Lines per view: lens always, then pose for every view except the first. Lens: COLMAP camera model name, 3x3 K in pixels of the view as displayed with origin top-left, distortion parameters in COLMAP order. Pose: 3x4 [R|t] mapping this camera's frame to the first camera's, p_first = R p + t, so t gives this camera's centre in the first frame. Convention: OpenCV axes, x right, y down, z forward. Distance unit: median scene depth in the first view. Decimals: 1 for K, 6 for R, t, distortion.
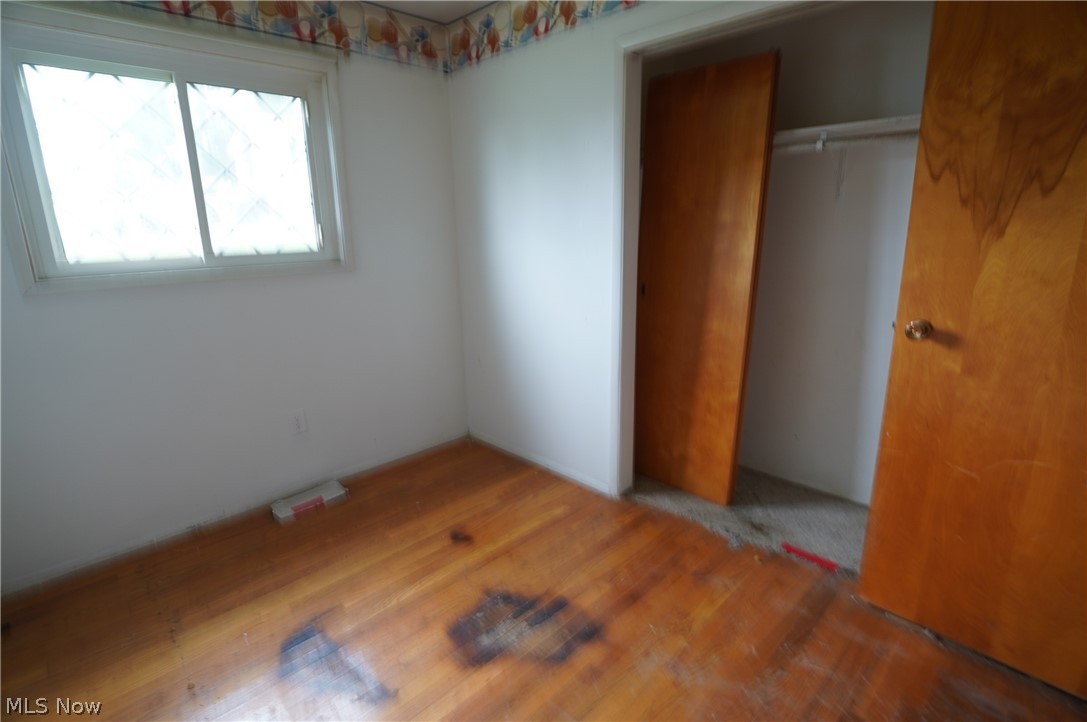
lens RADIAL K [[530.5, 0, 543.3], [0, 530.5, 364.5], [0, 0, 1]] dist [-0.023469, -0.002220]
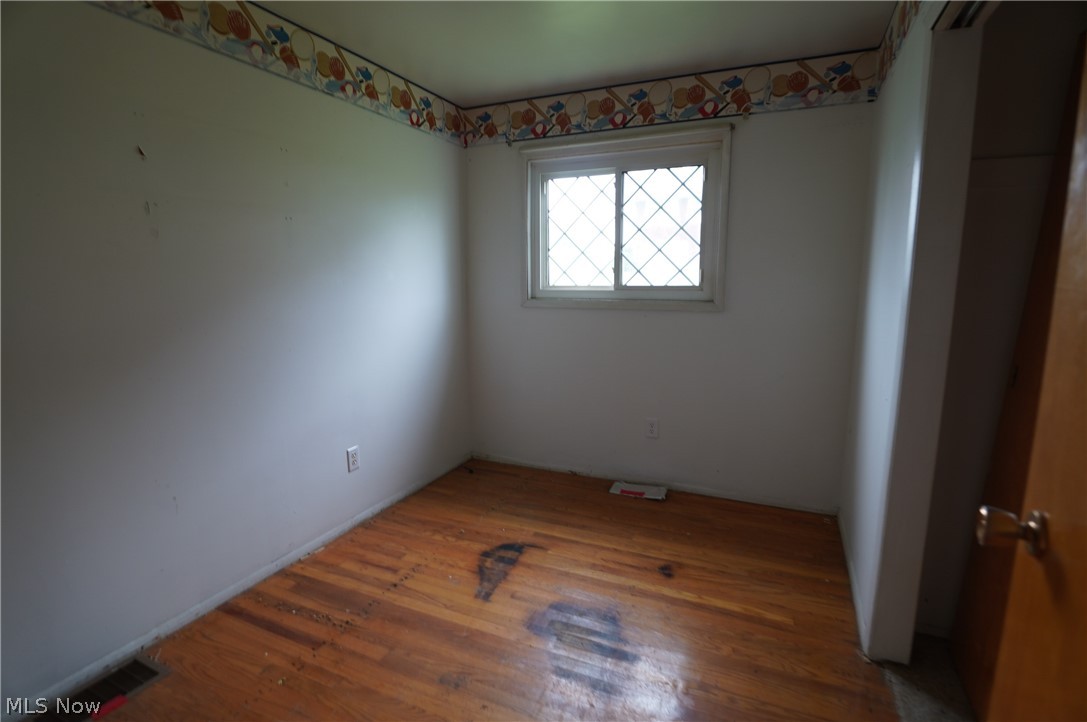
lens RADIAL K [[530.5, 0, 543.0], [0, 530.5, 360.3], [0, 0, 1]] dist [-0.023469, -0.002220]
pose [[0.344226, 0.153662, -0.926227, 0.595313], [-0.241496, 0.967815, 0.070812, -0.071935], [0.907297, 0.199304, 0.370256, 0.310898]]
